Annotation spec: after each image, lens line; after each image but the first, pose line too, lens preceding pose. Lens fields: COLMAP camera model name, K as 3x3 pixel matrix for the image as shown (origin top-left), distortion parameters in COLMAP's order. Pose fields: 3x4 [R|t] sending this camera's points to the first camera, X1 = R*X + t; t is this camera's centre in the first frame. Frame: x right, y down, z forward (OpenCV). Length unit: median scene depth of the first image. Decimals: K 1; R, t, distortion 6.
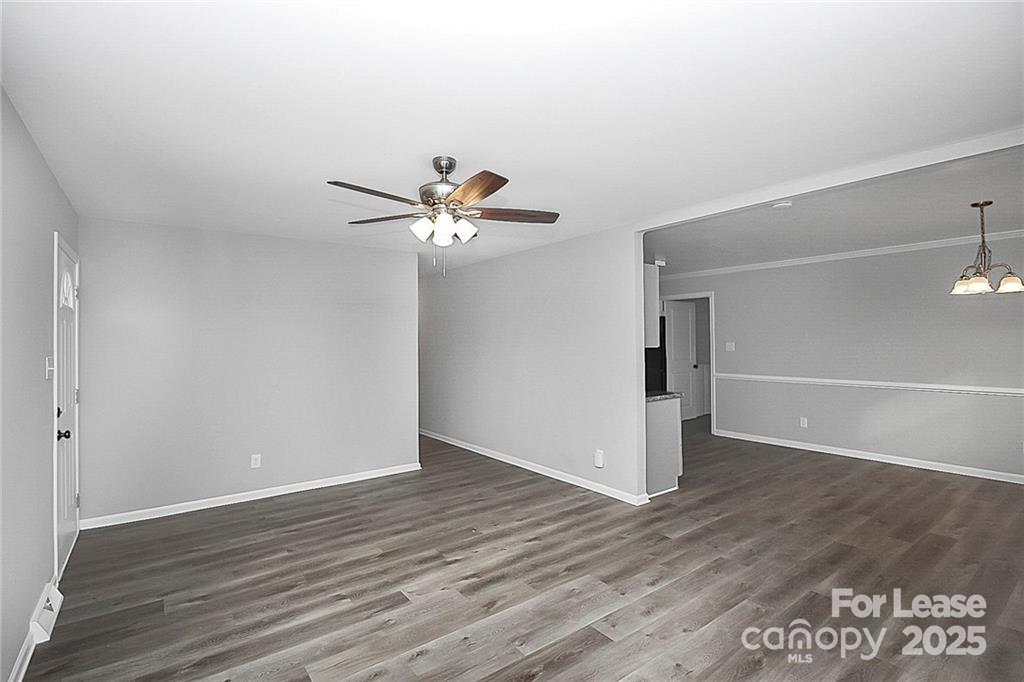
lens RADIAL K [[480.8, 0, 513.9], [0, 480.8, 339.1], [0, 0, 1]] dist [0.000281, -0.000277]
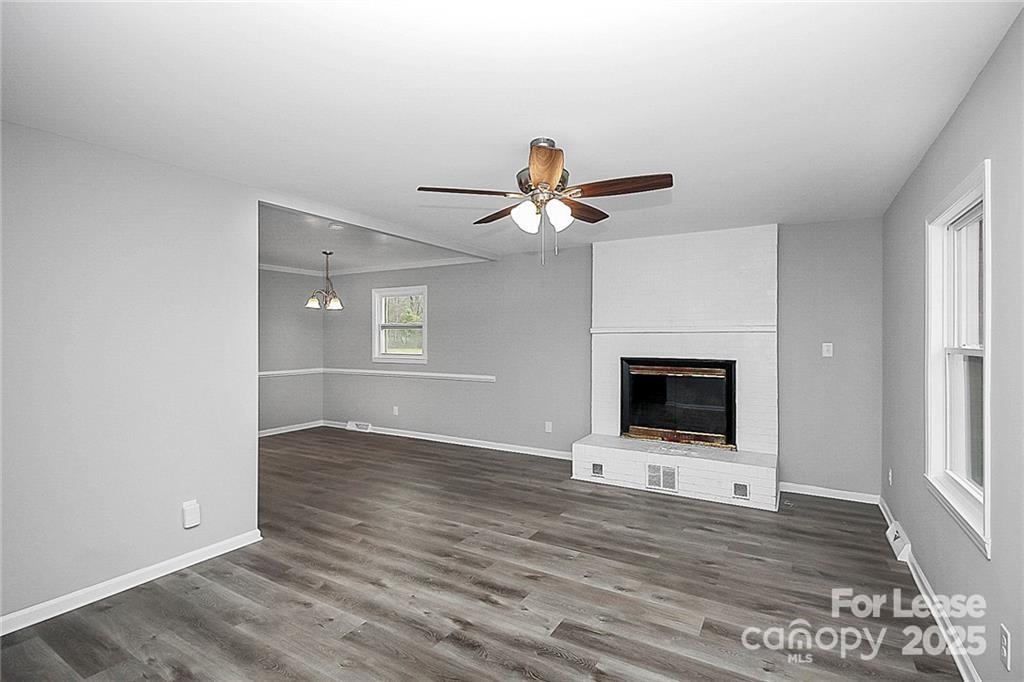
lens RADIAL K [[480.8, 0, 513.9], [0, 480.8, 339.1], [0, 0, 1]] dist [0.000281, -0.000277]
pose [[-0.381799, 0.007134, 0.924218, -0.857724], [0.001305, 0.999973, -0.007180, 0.023219], [-0.924245, -0.001535, -0.381798, 1.209808]]
